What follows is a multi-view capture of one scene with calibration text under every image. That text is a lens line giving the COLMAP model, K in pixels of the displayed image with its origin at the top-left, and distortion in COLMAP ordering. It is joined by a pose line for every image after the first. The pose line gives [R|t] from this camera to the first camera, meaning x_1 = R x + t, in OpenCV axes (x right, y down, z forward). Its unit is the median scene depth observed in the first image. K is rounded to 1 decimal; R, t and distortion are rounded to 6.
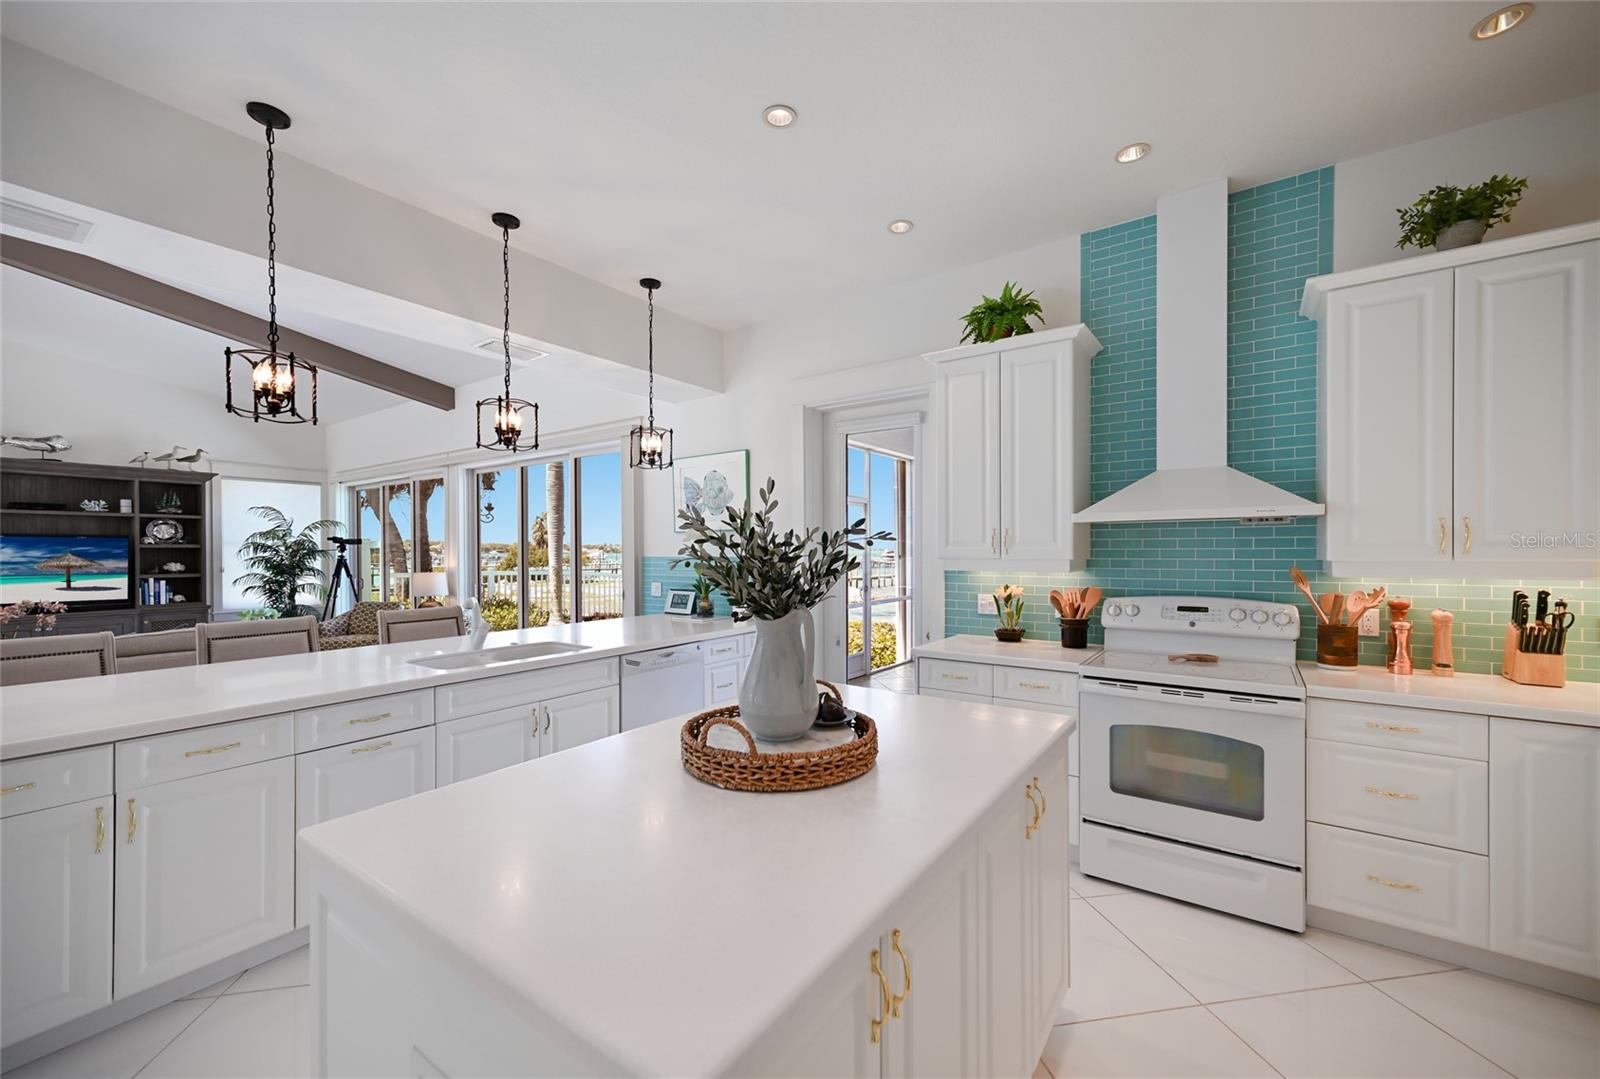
lens RADIAL K [[629.8, 0, 806.7], [0, 629.8, 554.7], [0, 0, 1]] dist [0.007527, 0.000155]
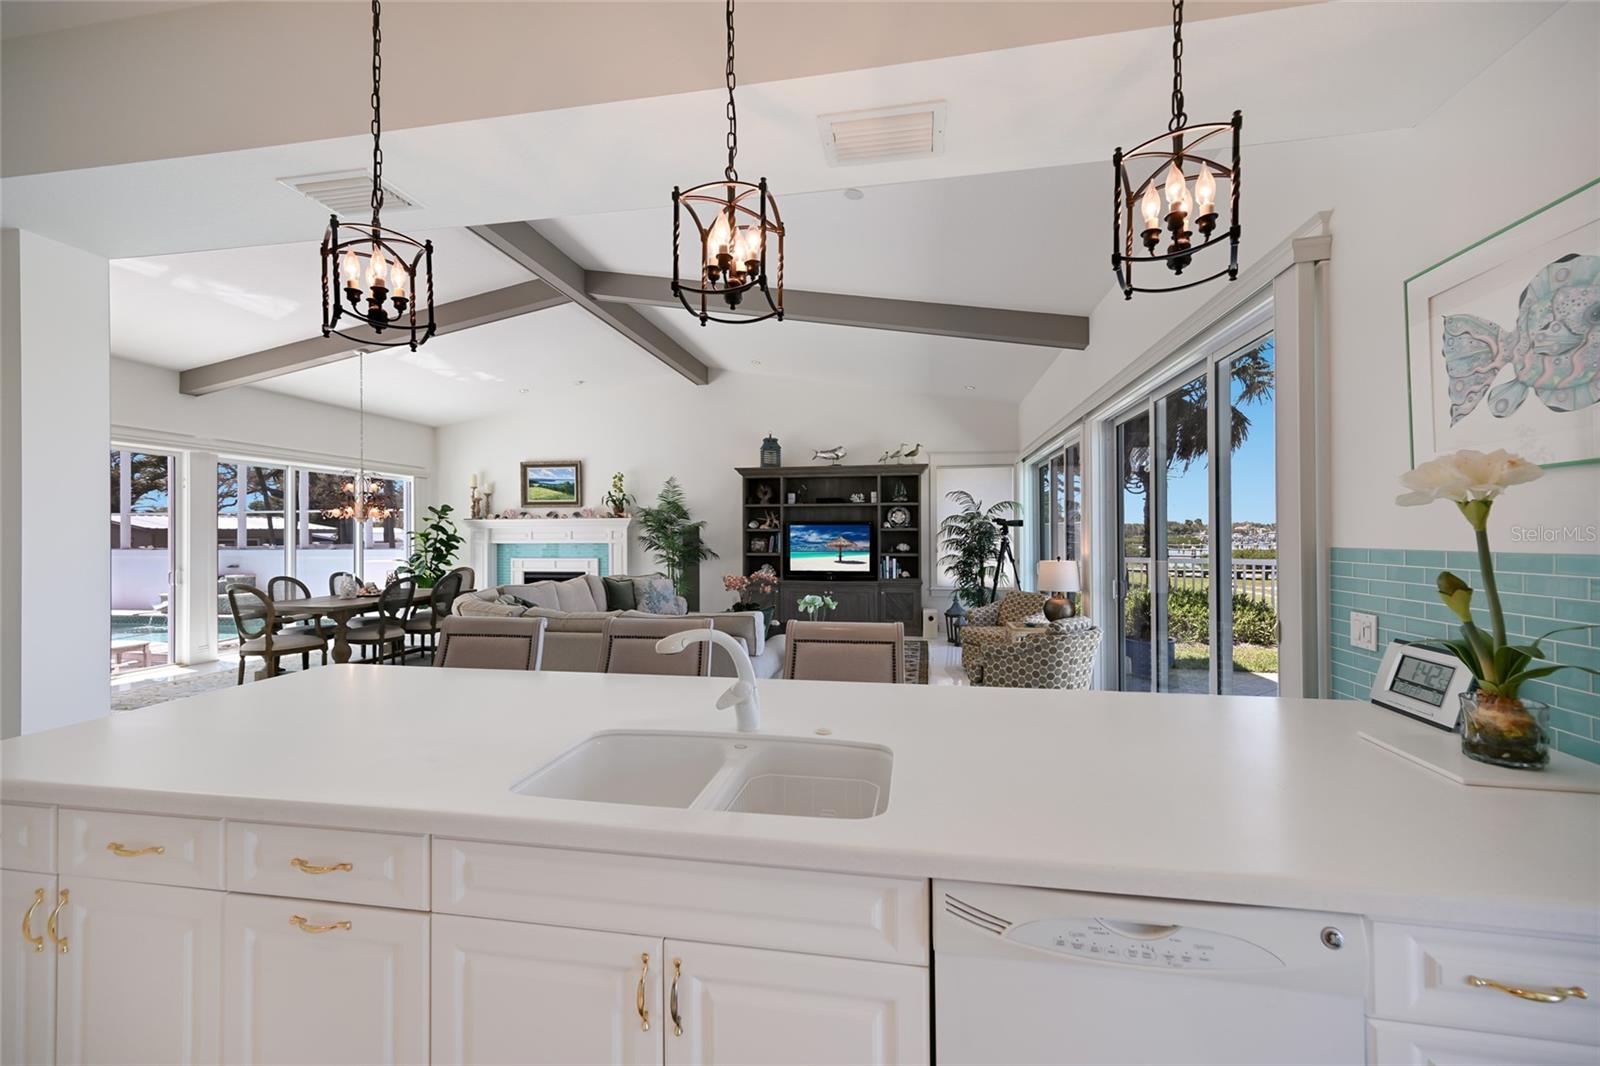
lens RADIAL K [[629.8, 0, 804.7], [0, 629.8, 534.4], [0, 0, 1]] dist [0.007527, 0.000155]
pose [[0.421853, 0.001195, -0.906663, -0.017994], [-0.003730, 0.999993, -0.000417, -0.003336], [0.906656, 0.003558, 0.421855, 0.354208]]
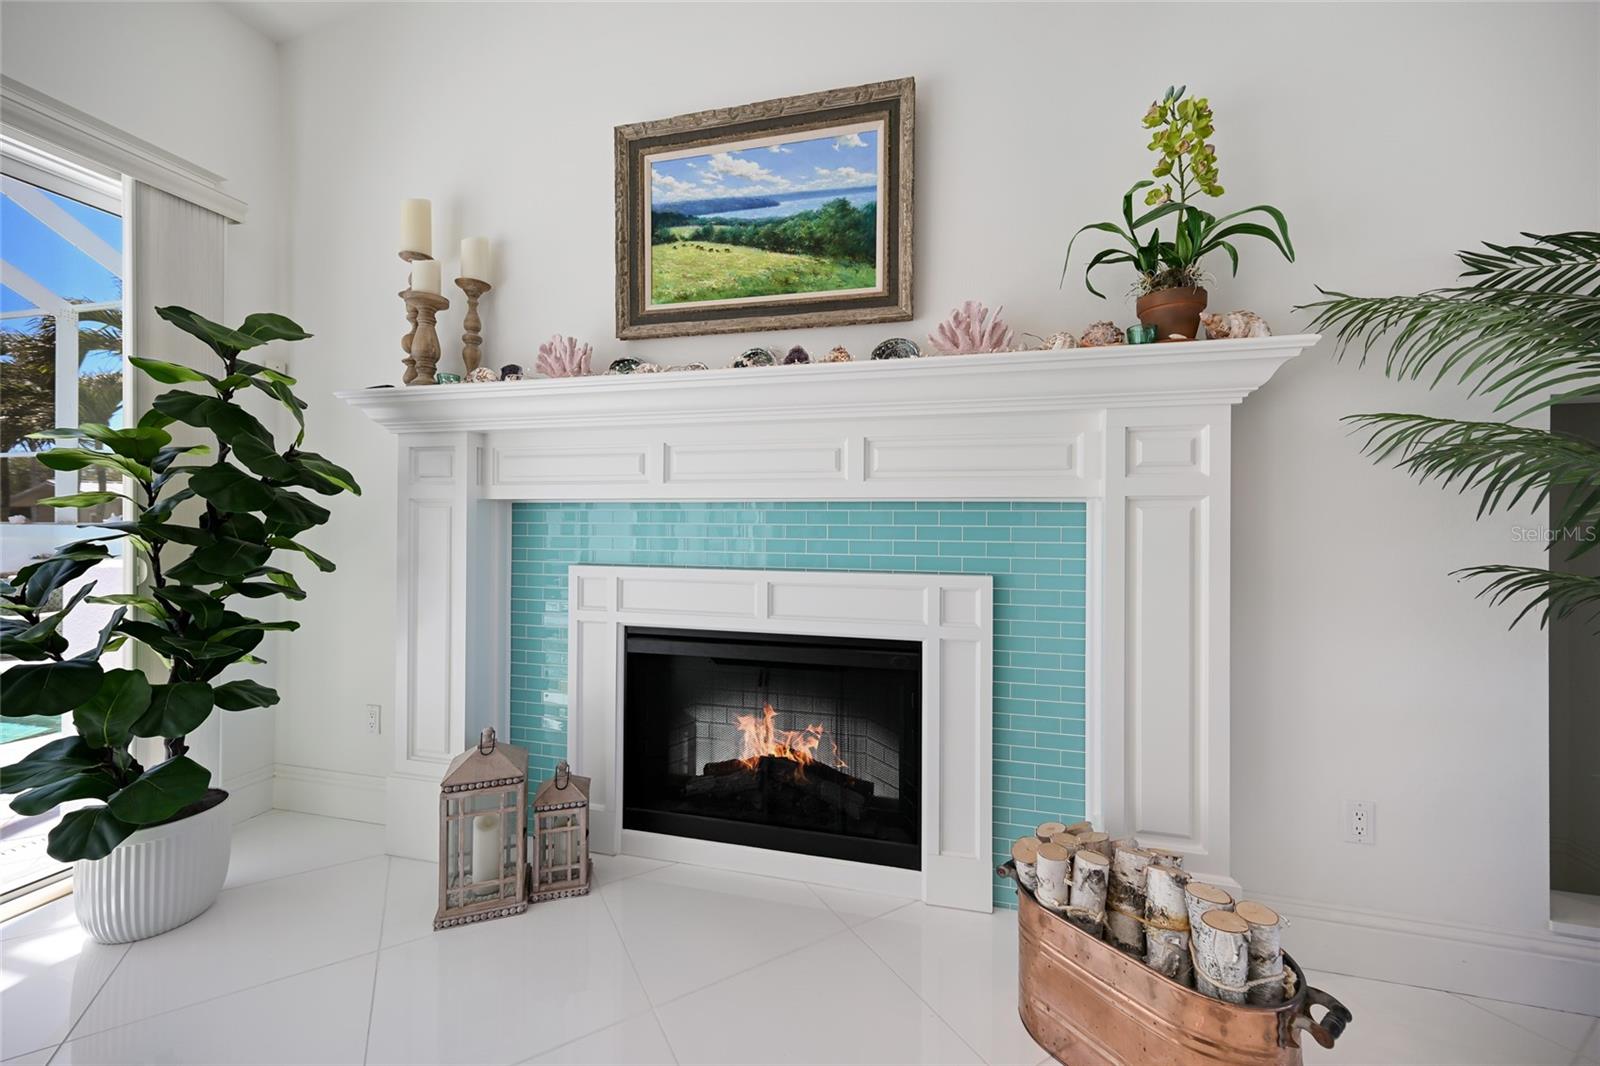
lens RADIAL K [[629.8, 0, 803.7], [0, 629.8, 522.3], [0, 0, 1]] dist [0.007527, 0.000155]
pose [[0.354937, 0.003285, -0.934884, -1.183835], [-0.010731, 0.999942, -0.000561, 0.027263], [0.934829, 0.010231, 0.354952, 0.350904]]
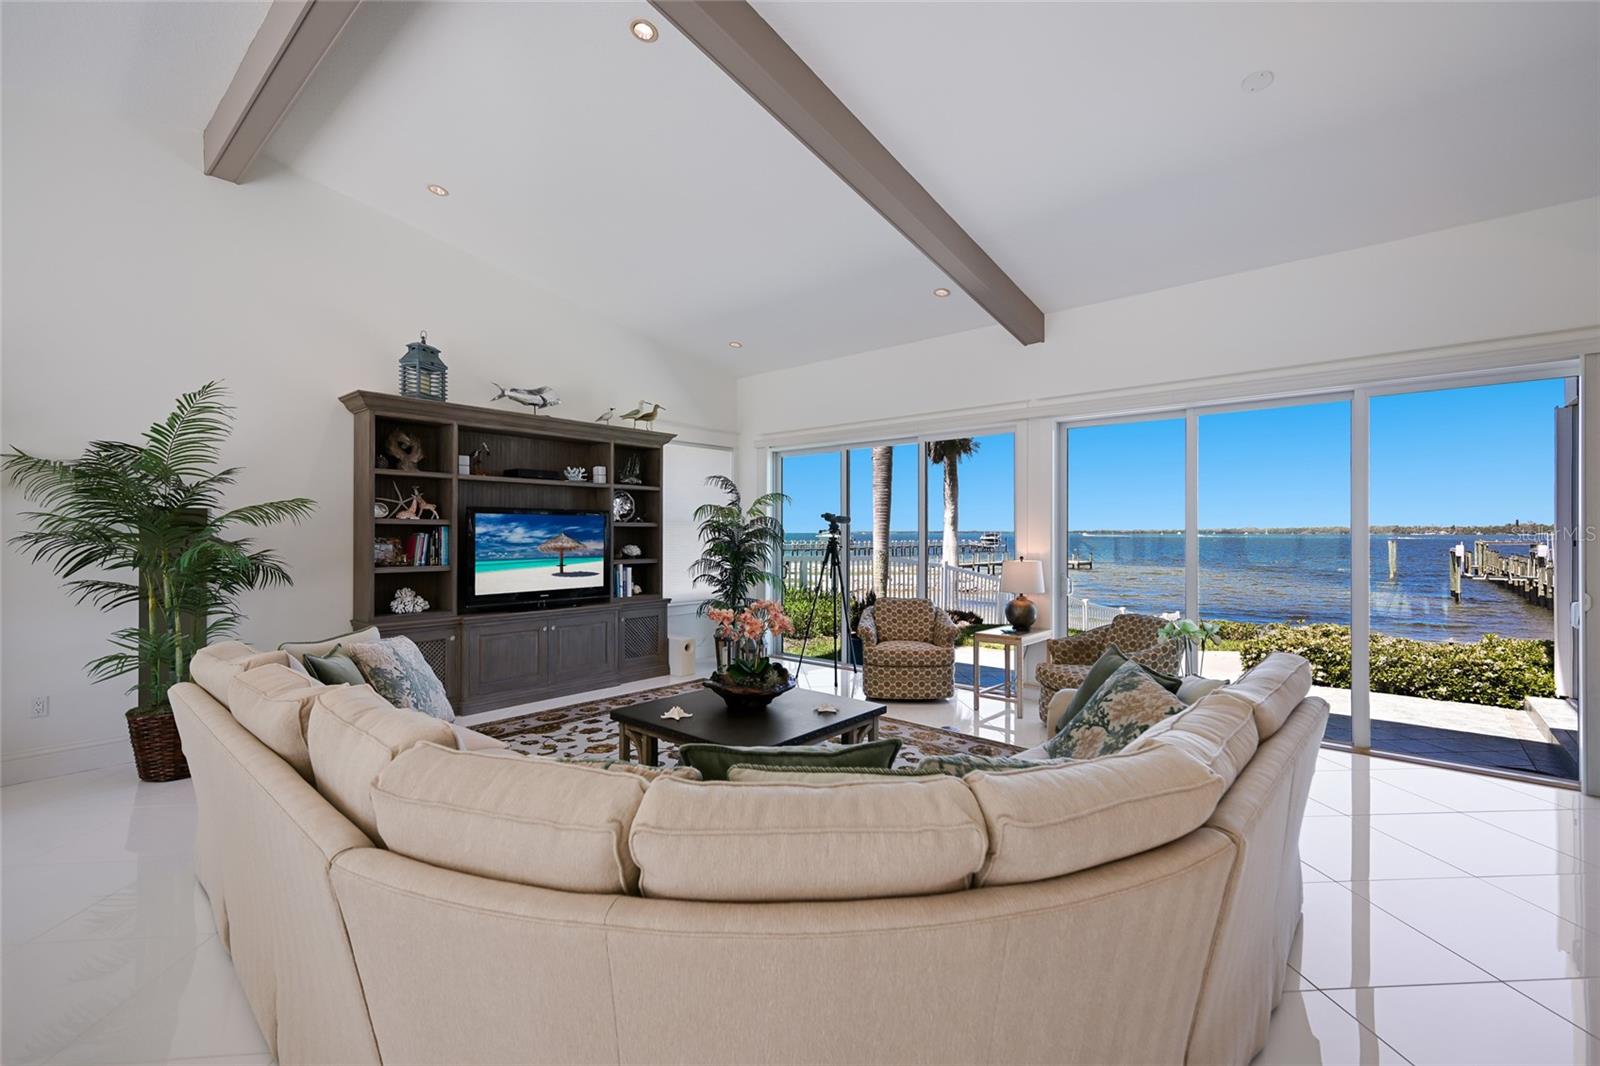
lens RADIAL K [[677.7, 0, 806.1], [0, 677.7, 532.8], [0, 0, 1]] dist [0.002338, 0.000087]
pose [[0.994016, 0.004627, -0.109132, -0.703291], [-0.005346, 0.999966, -0.006294, 0.001187], [0.109099, 0.006840, 0.994007, 0.172182]]
